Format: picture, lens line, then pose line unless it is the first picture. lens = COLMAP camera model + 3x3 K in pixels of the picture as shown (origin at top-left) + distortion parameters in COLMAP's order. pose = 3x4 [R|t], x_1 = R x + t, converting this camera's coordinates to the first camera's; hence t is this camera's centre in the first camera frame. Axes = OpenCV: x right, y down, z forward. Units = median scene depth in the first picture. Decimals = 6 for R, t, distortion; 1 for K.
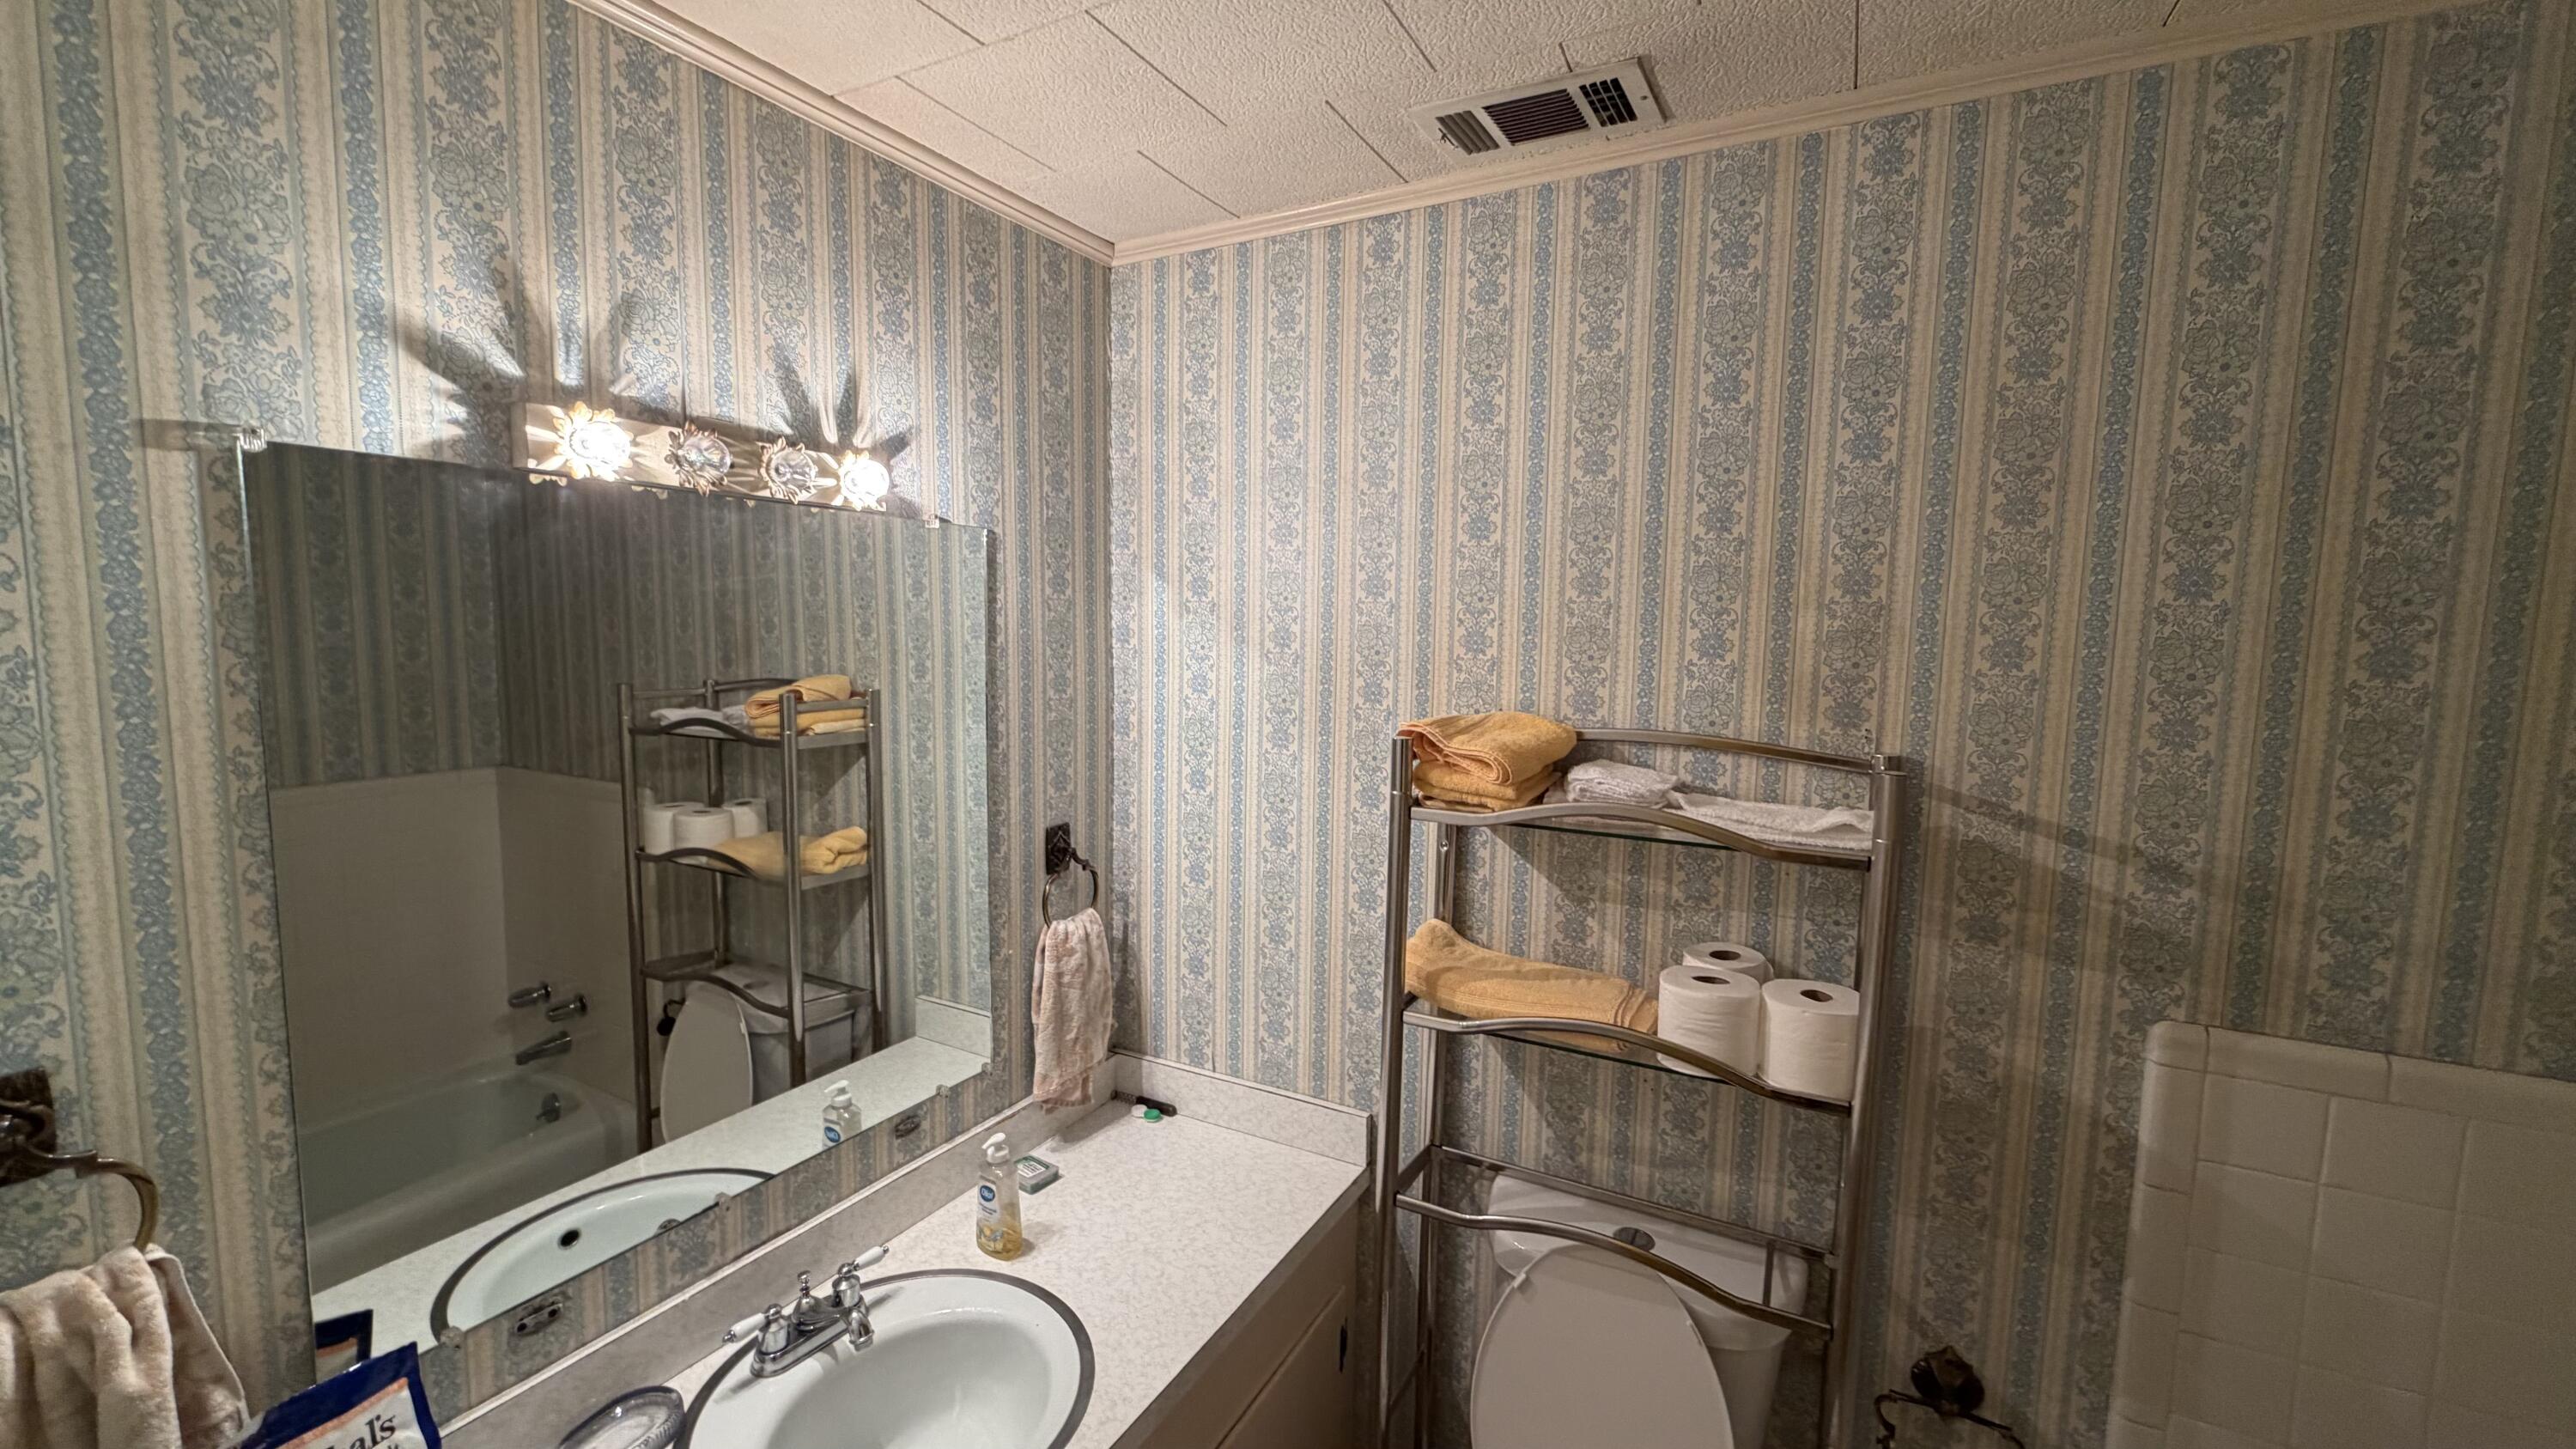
lens RADIAL K [[1031.9, 0, 1276.9], [0, 1031.9, 728.2], [0, 0, 1]] dist [0.000898, 0.000317]
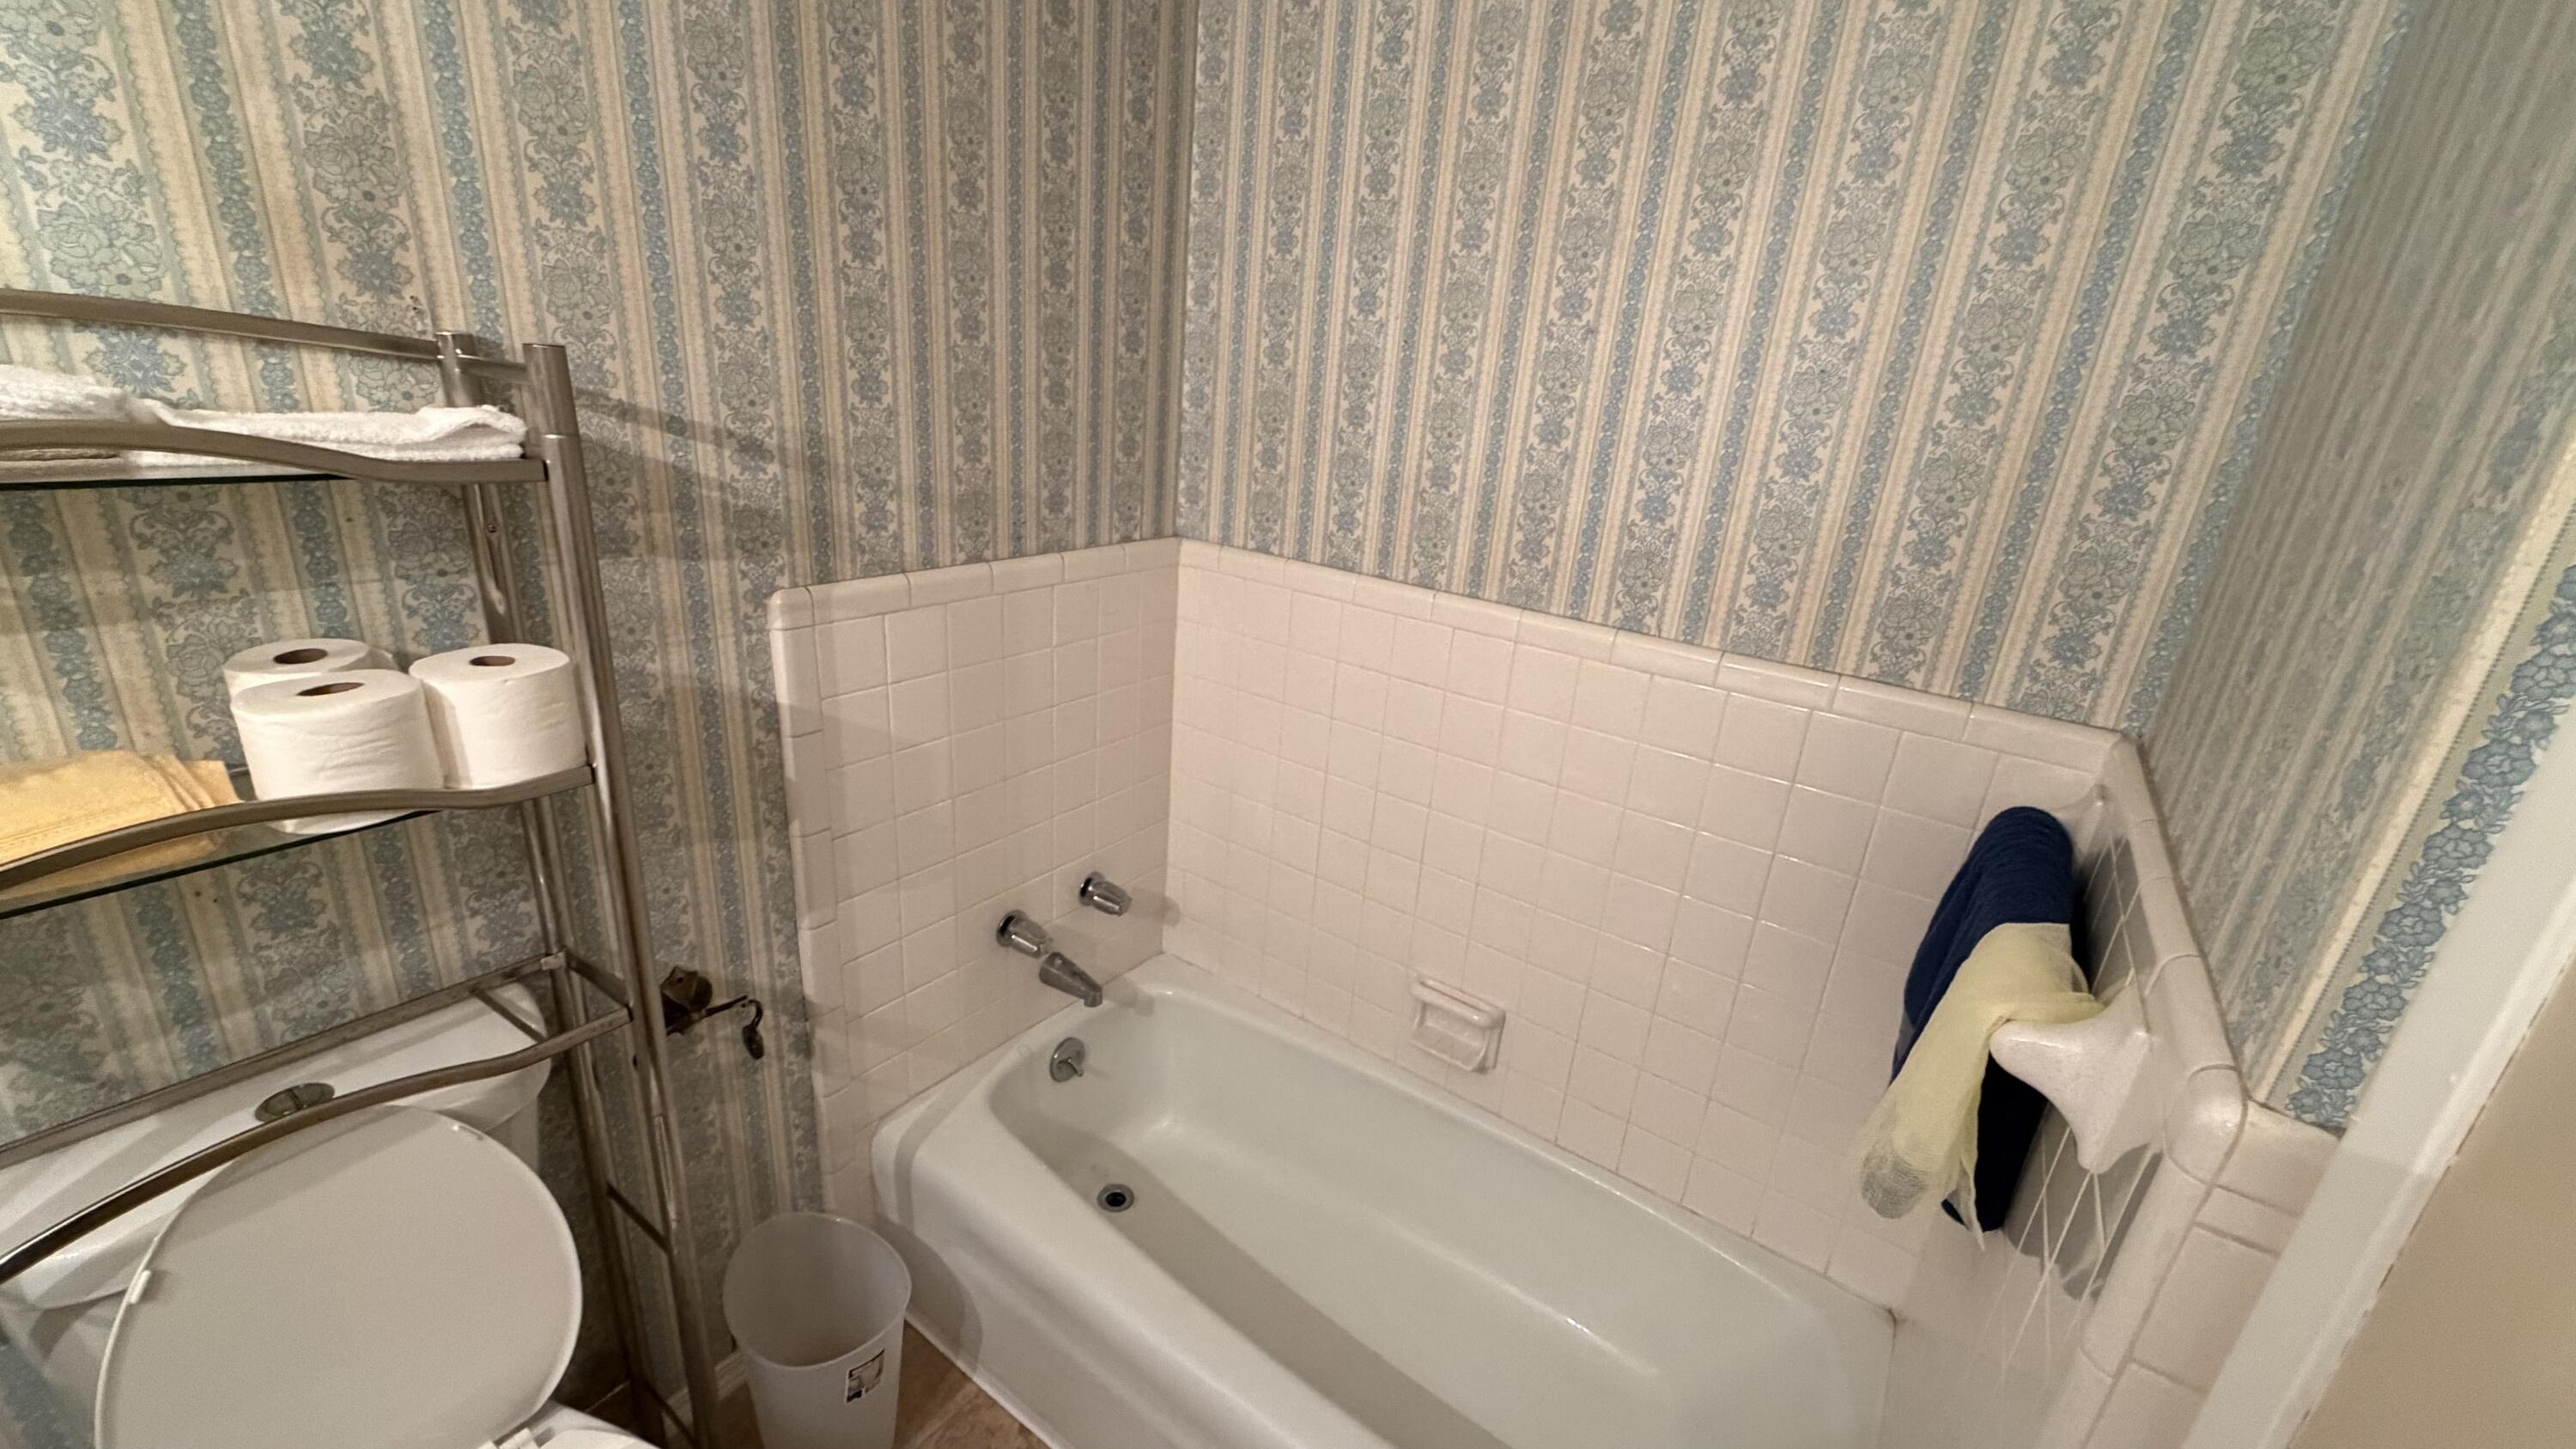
lens RADIAL K [[1031.9, 0, 1276.9], [0, 1031.9, 728.2], [0, 0, 1]] dist [0.000898, 0.000317]
pose [[0.115984, -0.339298, 0.933501, -0.143901], [0.027637, 0.940583, 0.338438, 0.060332], [-0.992866, -0.013455, 0.118470, 0.321553]]
